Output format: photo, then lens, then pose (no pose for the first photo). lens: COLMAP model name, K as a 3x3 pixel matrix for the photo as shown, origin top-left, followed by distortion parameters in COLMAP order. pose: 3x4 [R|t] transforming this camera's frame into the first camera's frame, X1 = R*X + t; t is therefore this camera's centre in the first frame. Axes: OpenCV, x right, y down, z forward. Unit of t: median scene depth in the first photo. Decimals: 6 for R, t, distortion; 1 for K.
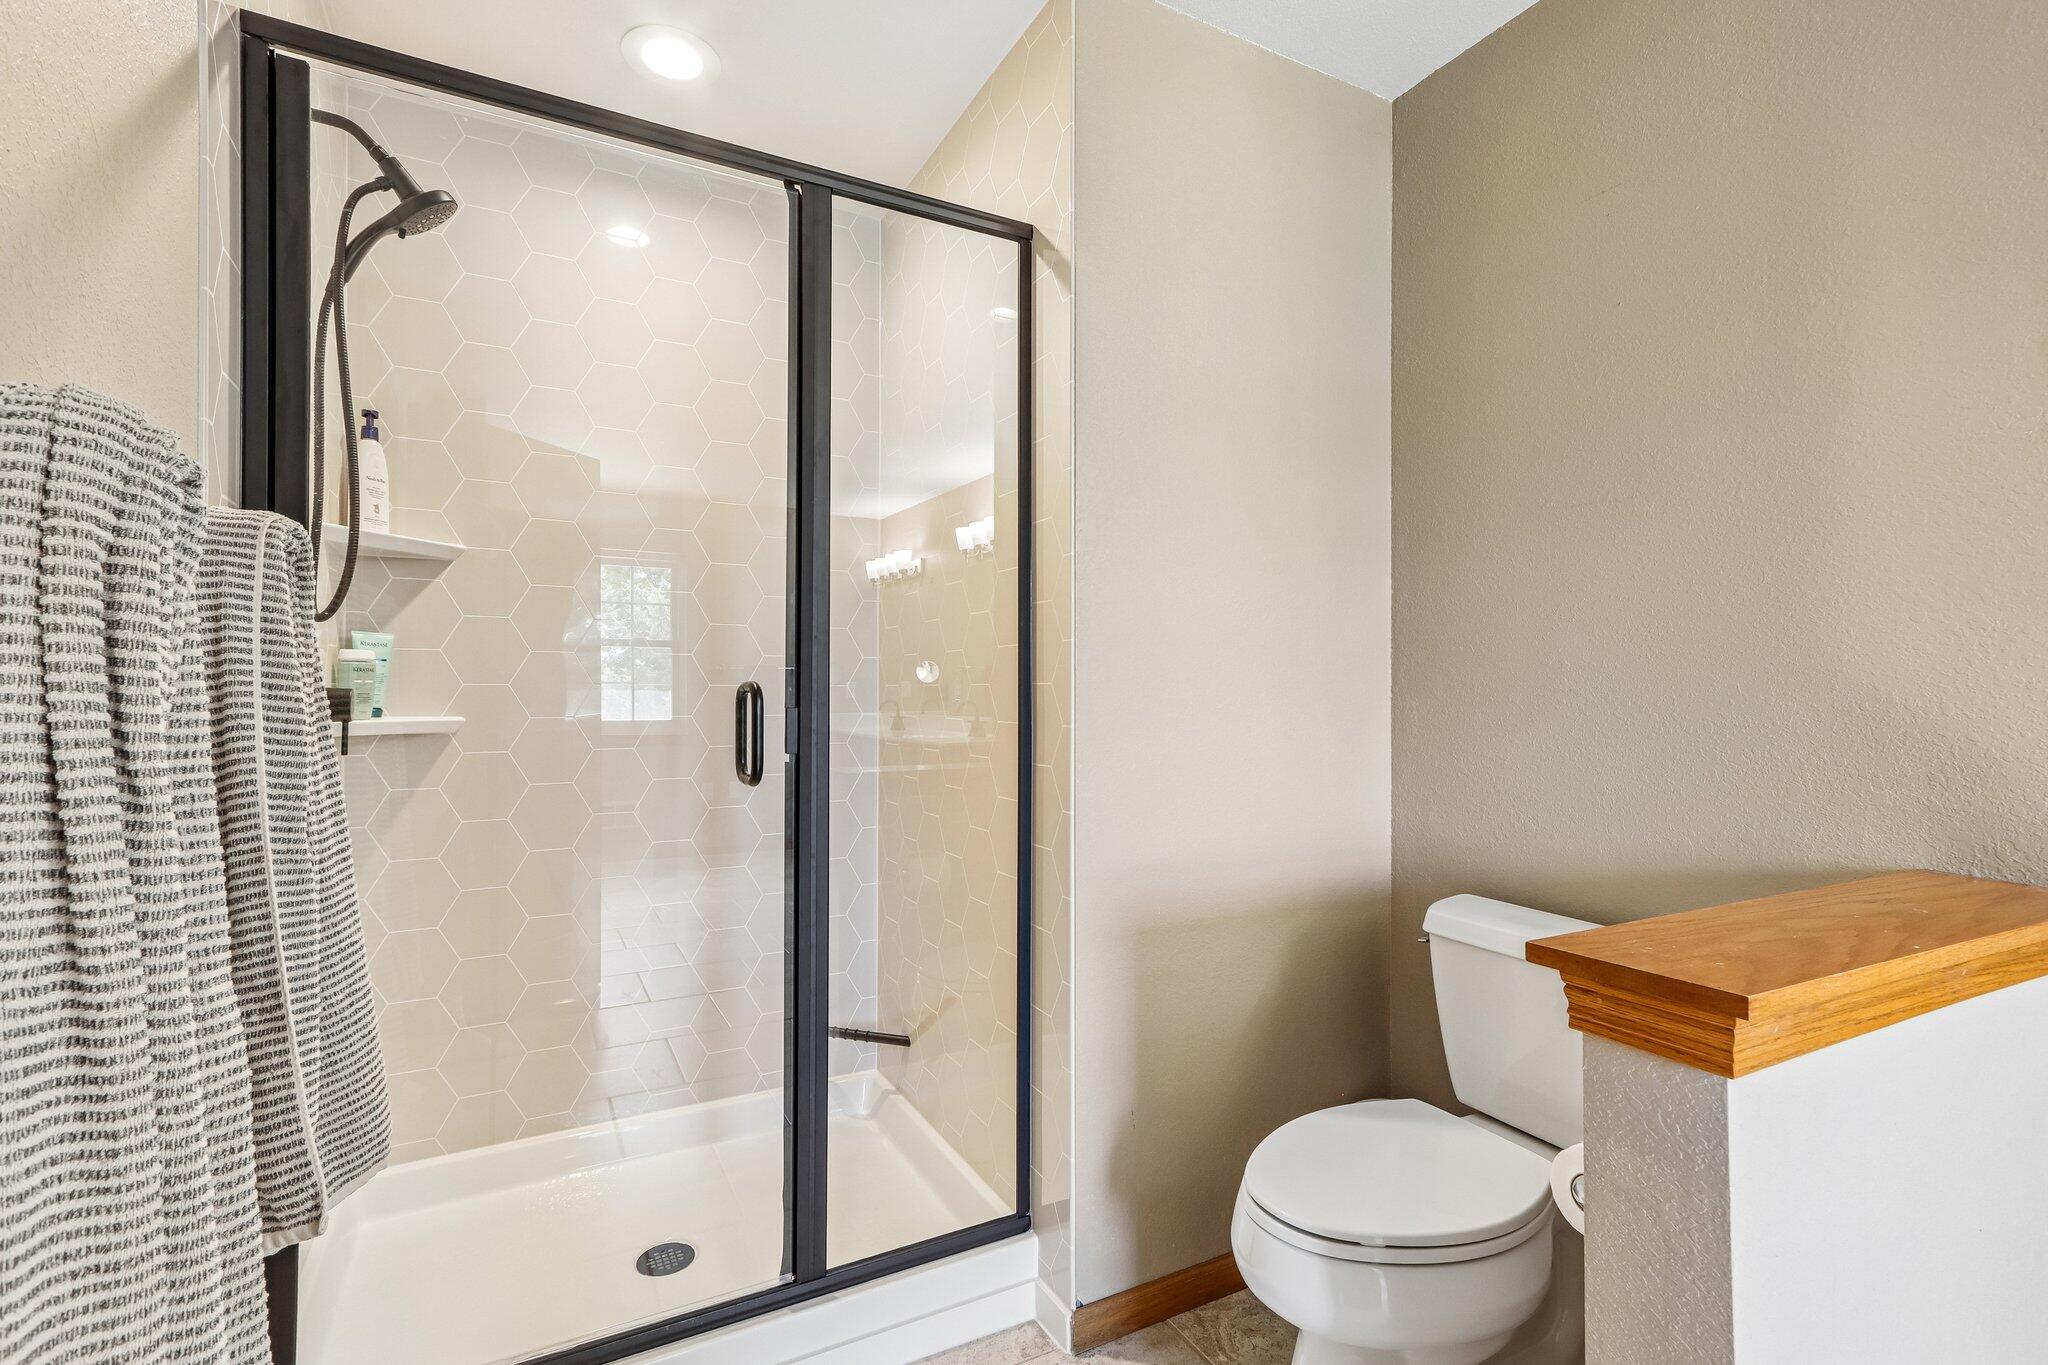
lens RADIAL K [[964.0, 0, 1034.9], [0, 964.0, 688.7], [0, 0, 1]] dist [-0.014230, 0.001988]
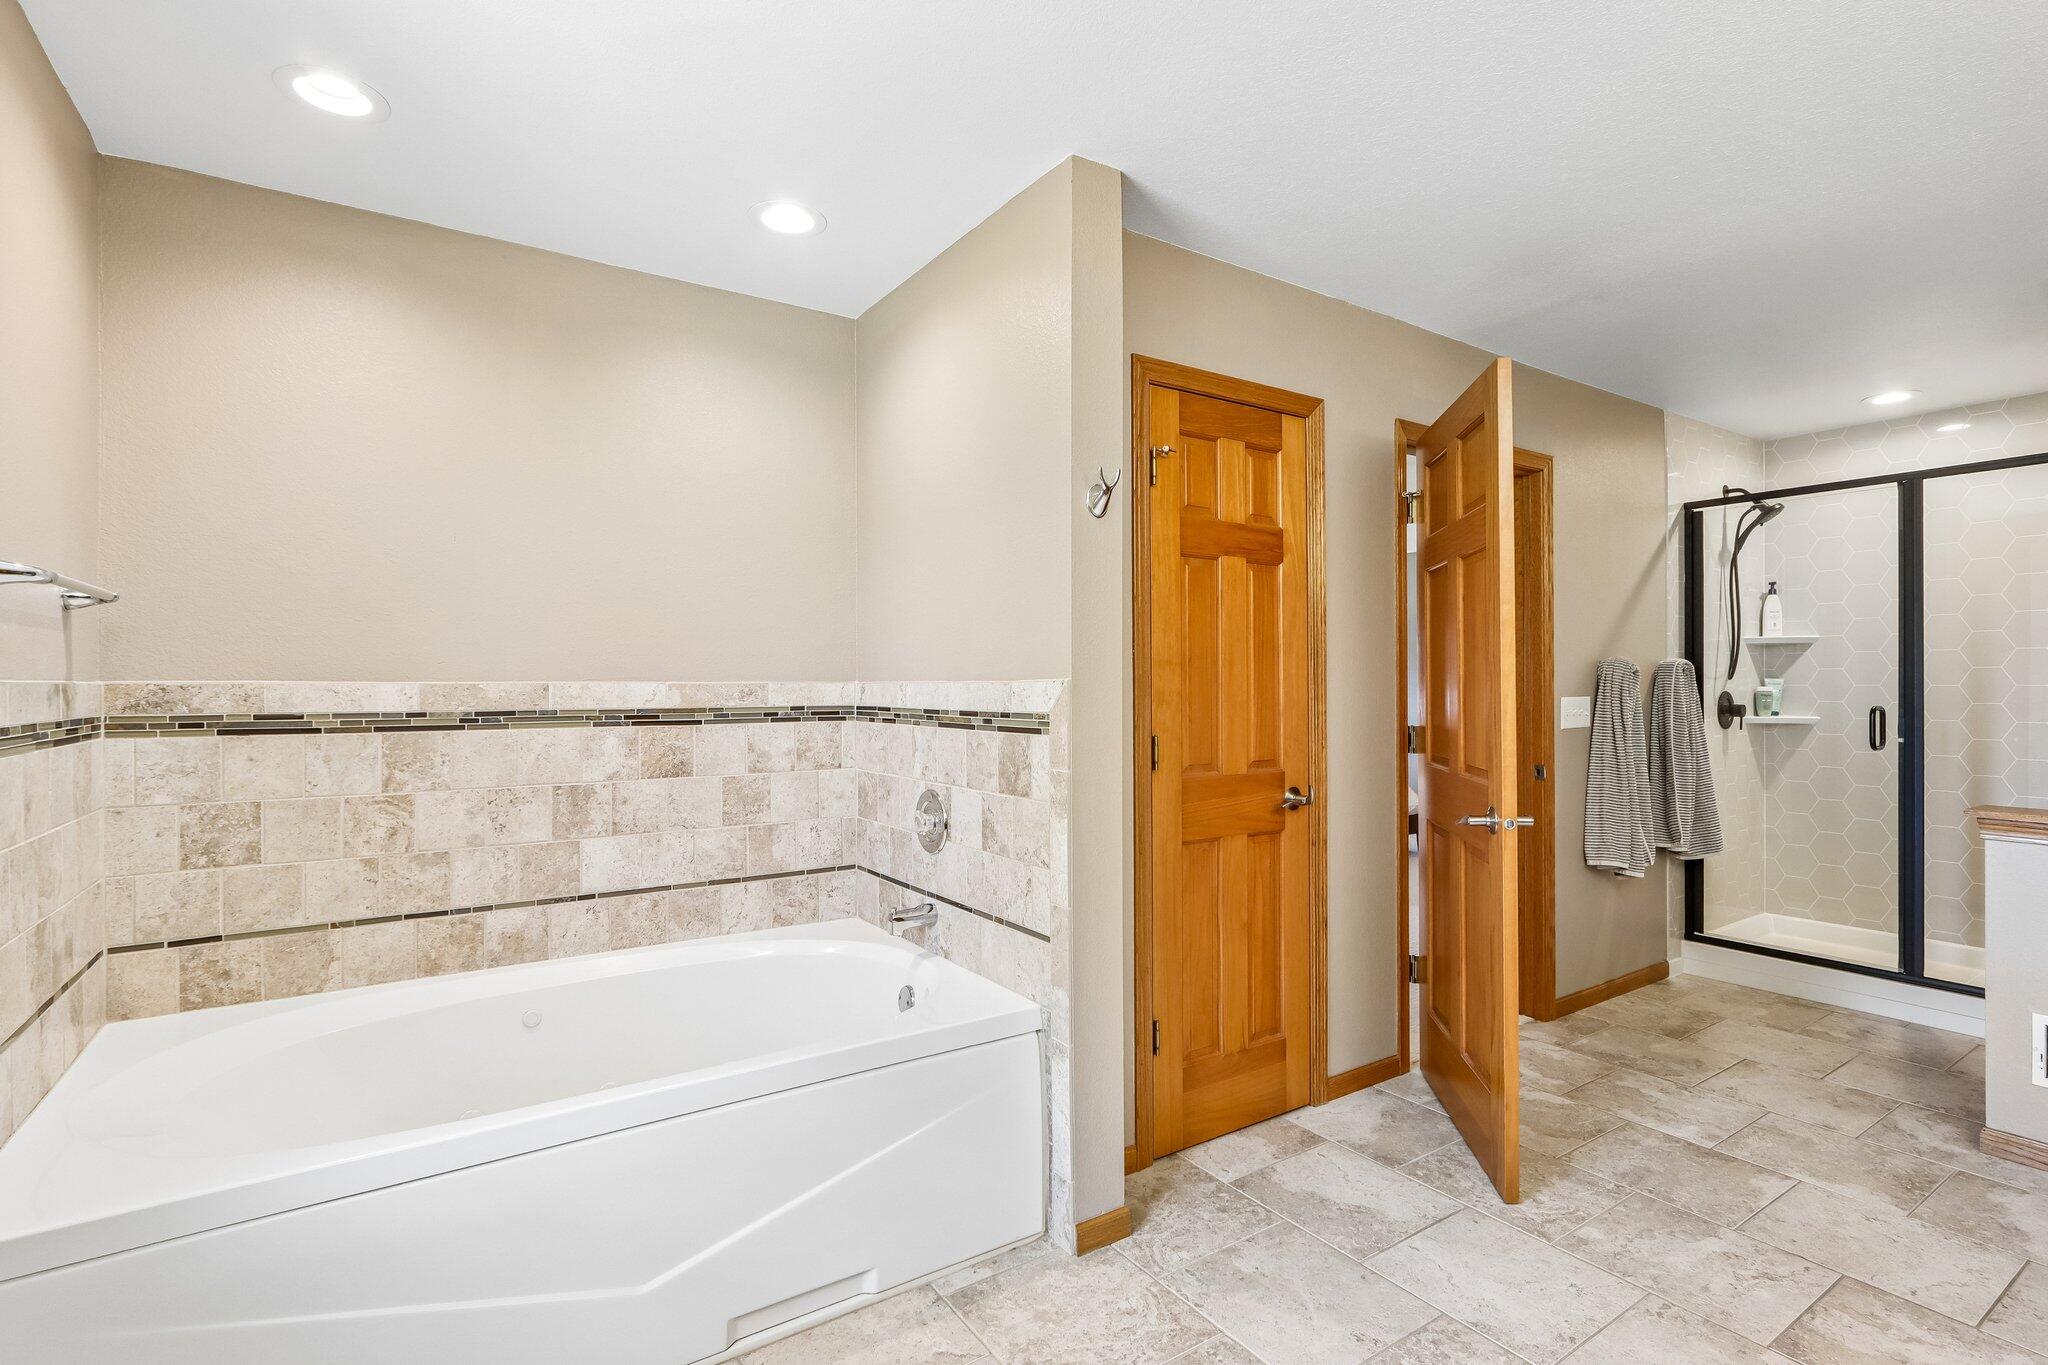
lens RADIAL K [[964.0, 0, 1026.9], [0, 964.0, 689.8], [0, 0, 1]] dist [-0.014230, 0.001988]
pose [[0.092617, 0.001353, -0.995701, 1.678016], [0.011166, 0.999935, 0.002398, -0.067616], [0.995639, -0.011340, 0.092596, -1.174829]]
